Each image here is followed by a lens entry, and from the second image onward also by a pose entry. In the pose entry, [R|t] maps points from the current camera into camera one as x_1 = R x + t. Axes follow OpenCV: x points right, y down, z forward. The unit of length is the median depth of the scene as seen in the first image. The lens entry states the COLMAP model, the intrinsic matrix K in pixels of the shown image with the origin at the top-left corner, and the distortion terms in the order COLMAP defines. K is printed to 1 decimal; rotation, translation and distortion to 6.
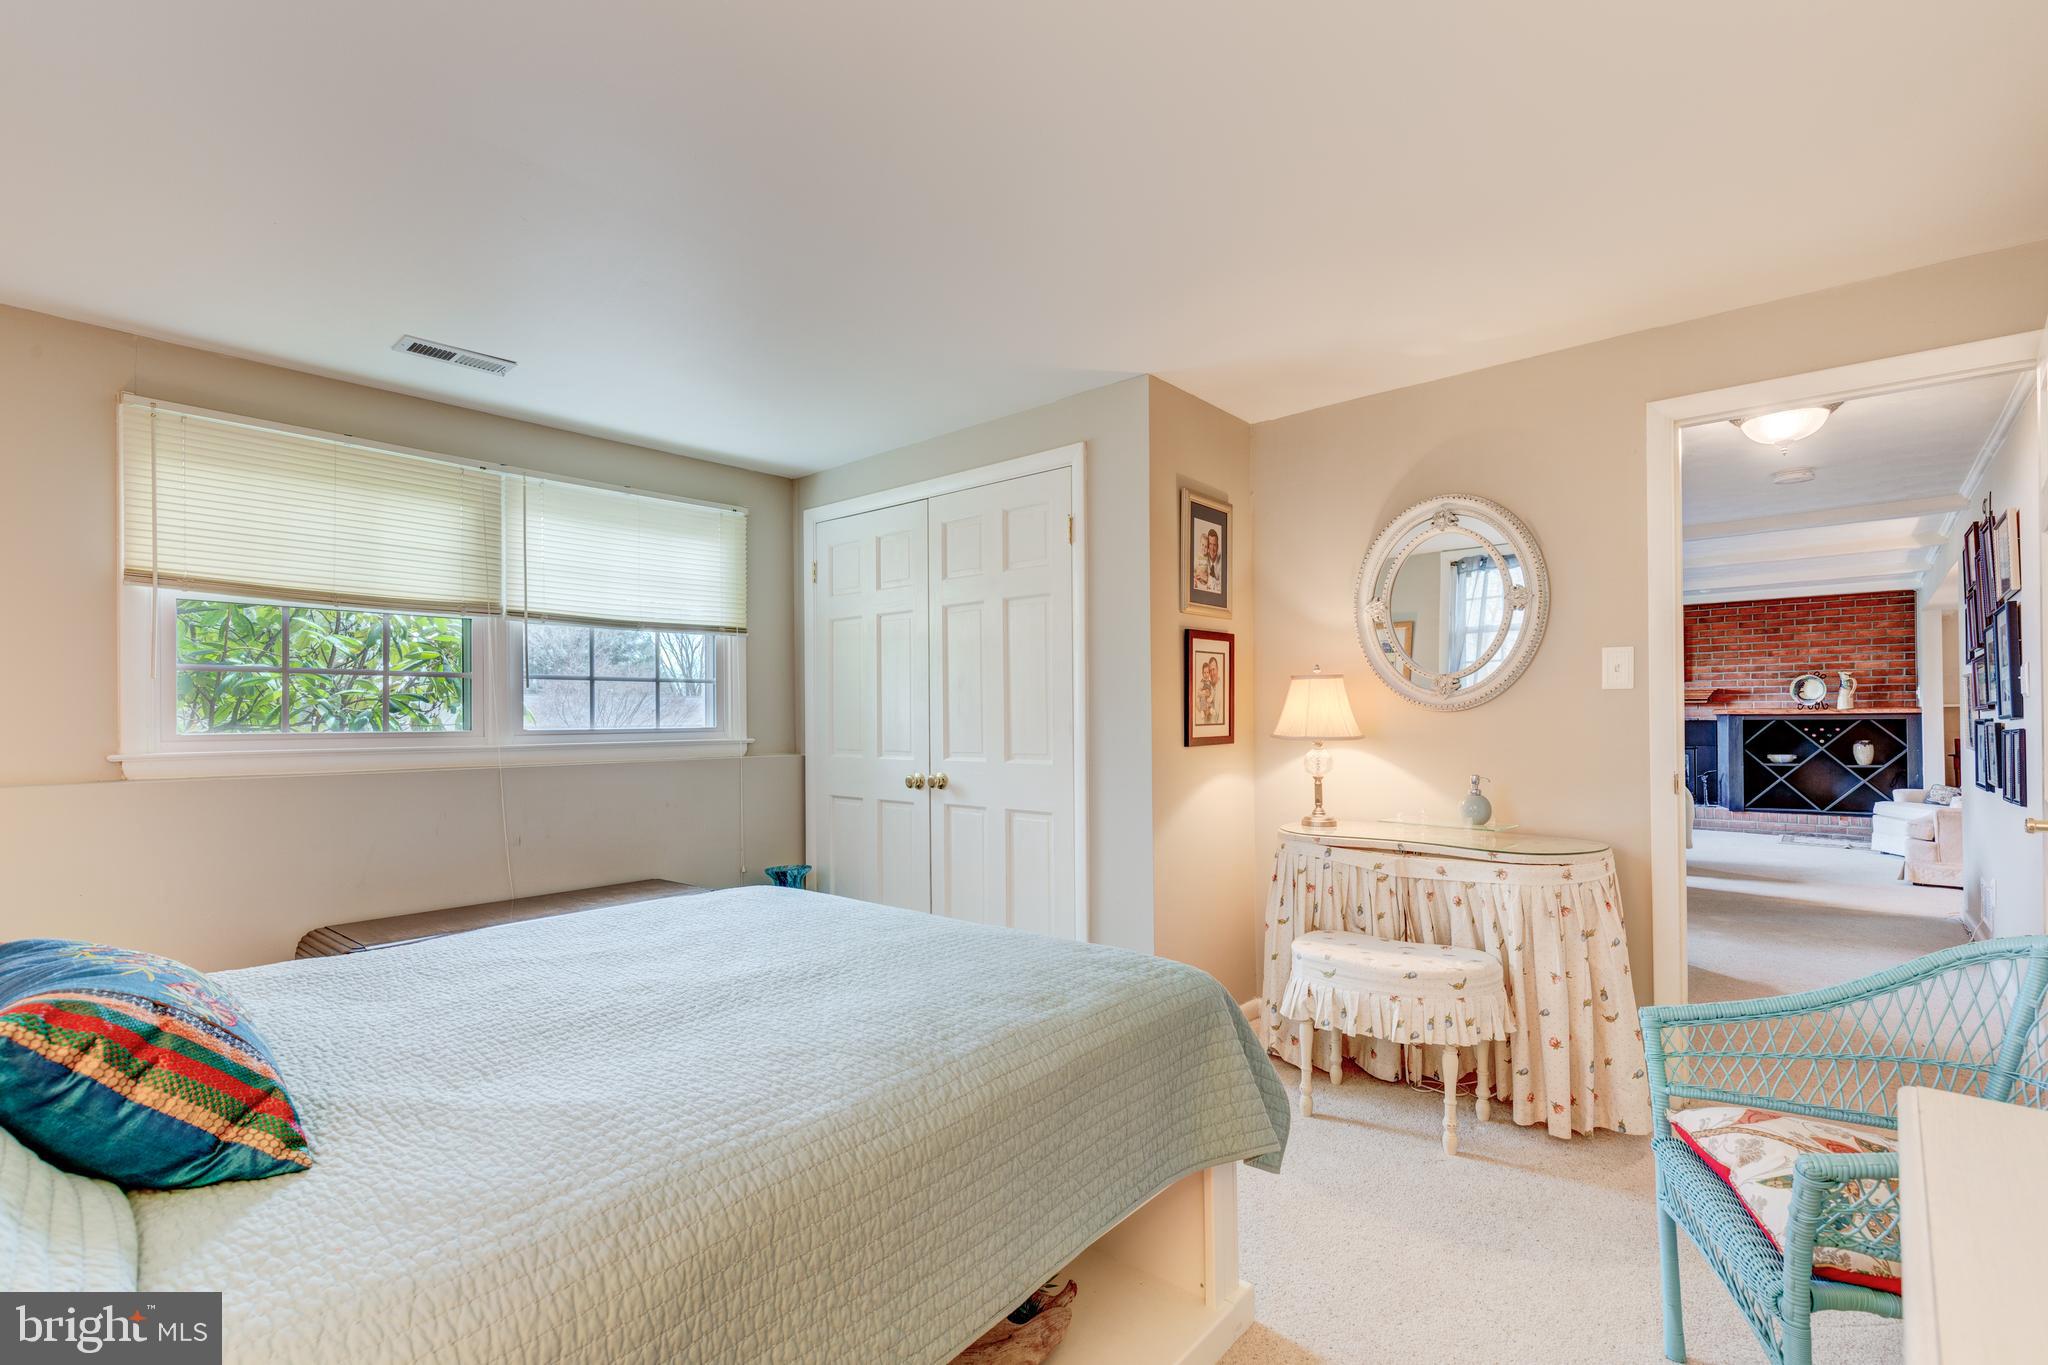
lens RADIAL K [[970.0, 0, 1031.6], [0, 970.0, 710.8], [0, 0, 1]] dist [0.001038, 0.000335]
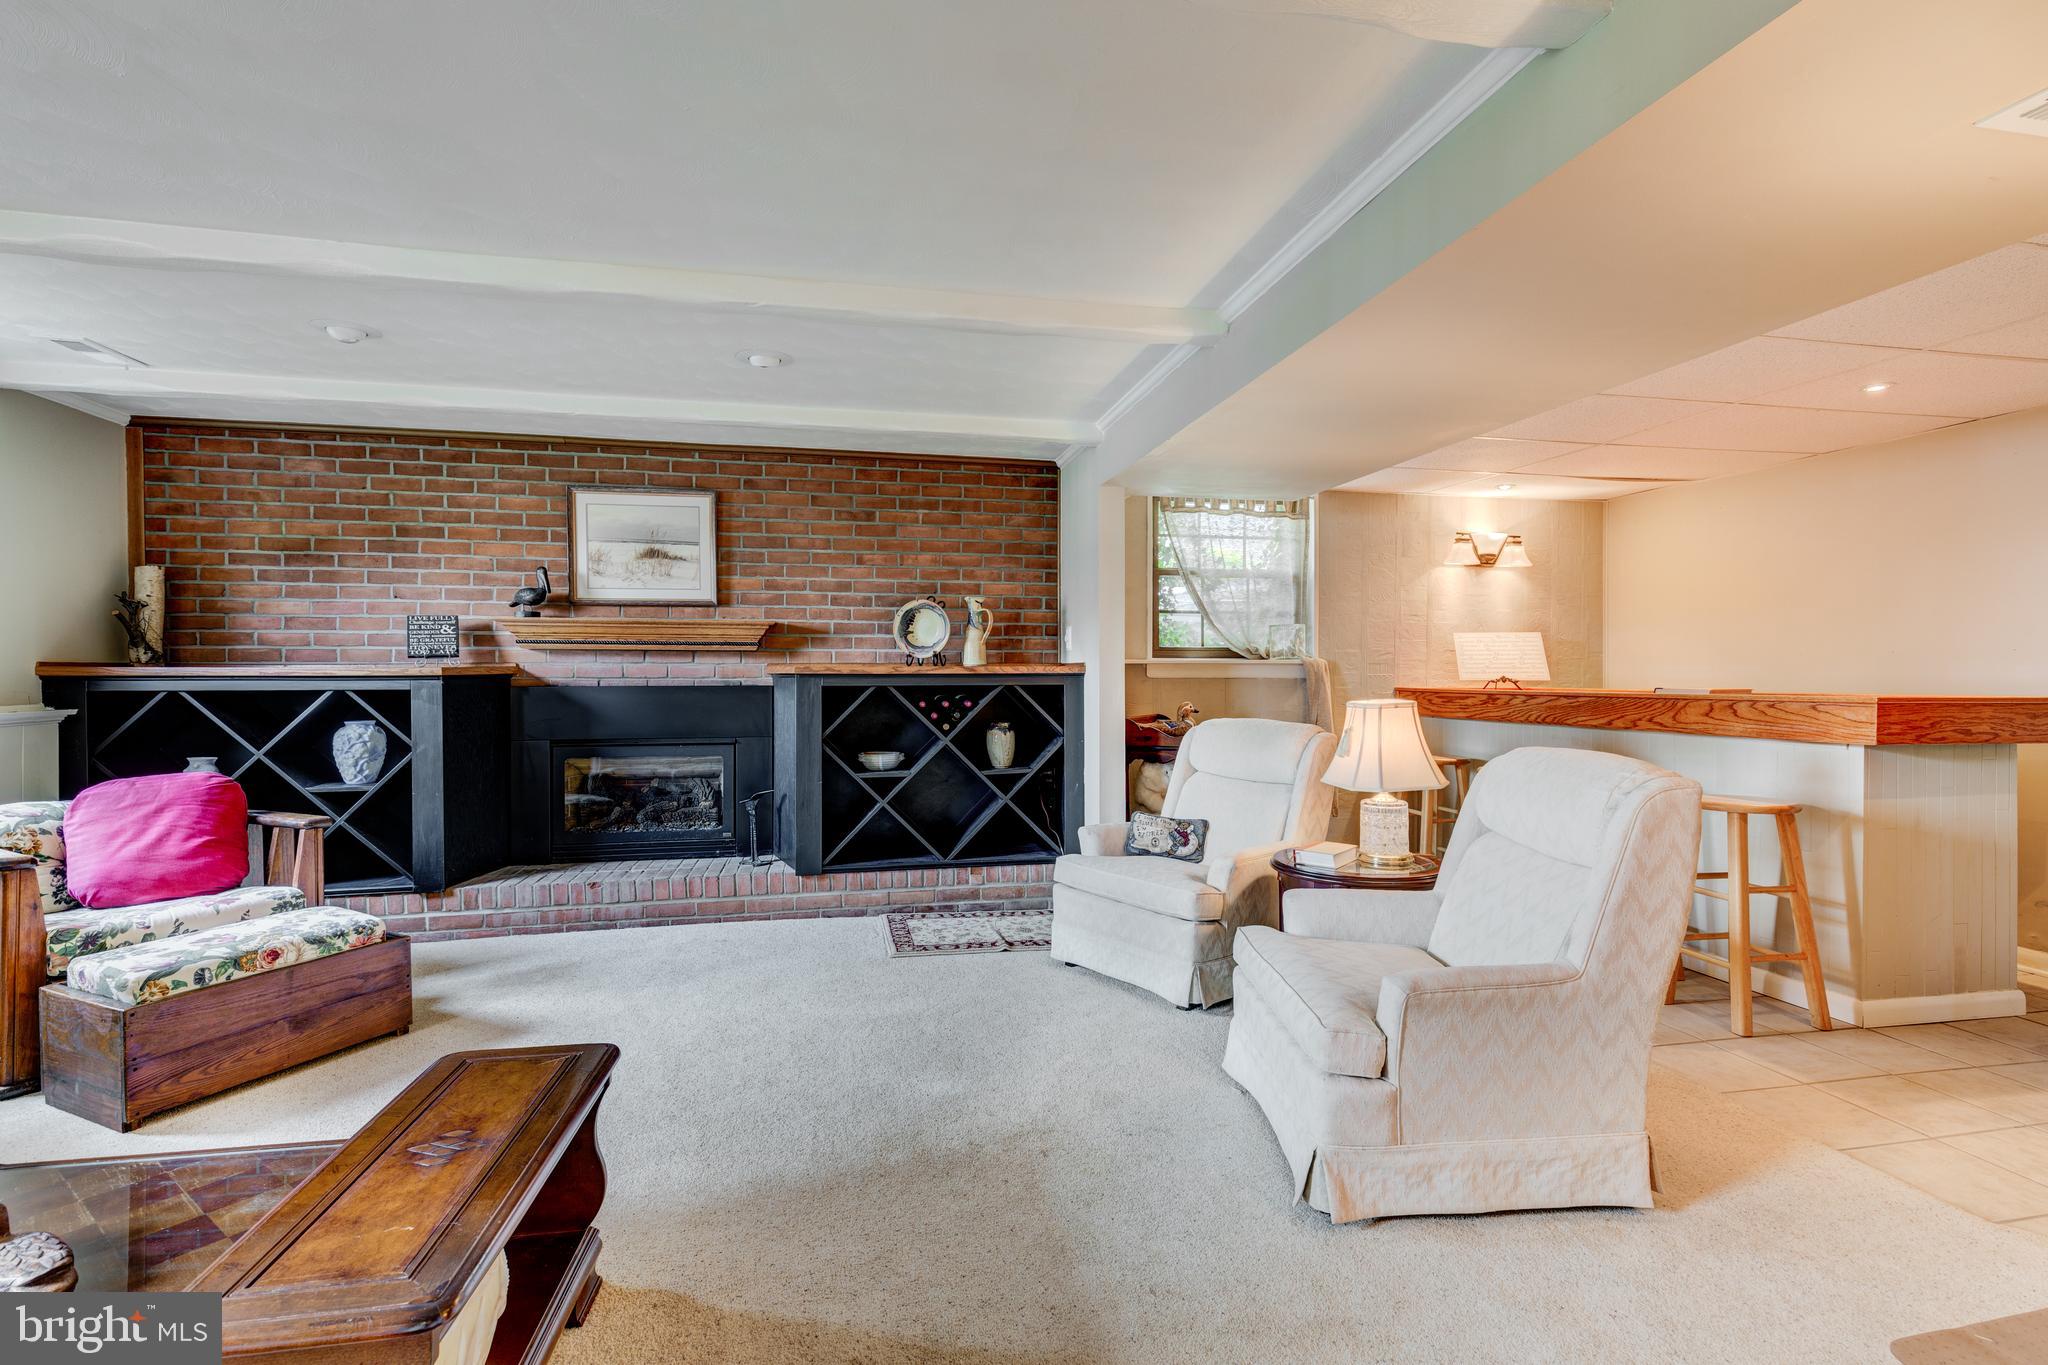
lens RADIAL K [[924.7, 0, 1021.0], [0, 924.7, 675.8], [0, 0, 1]] dist [0.001929, 0.000160]
pose [[0.618873, 0.003613, 0.785482, 0.434591], [-0.011620, 0.999922, 0.004556, 0.001185], [-0.785405, -0.011947, 0.618867, 0.640422]]
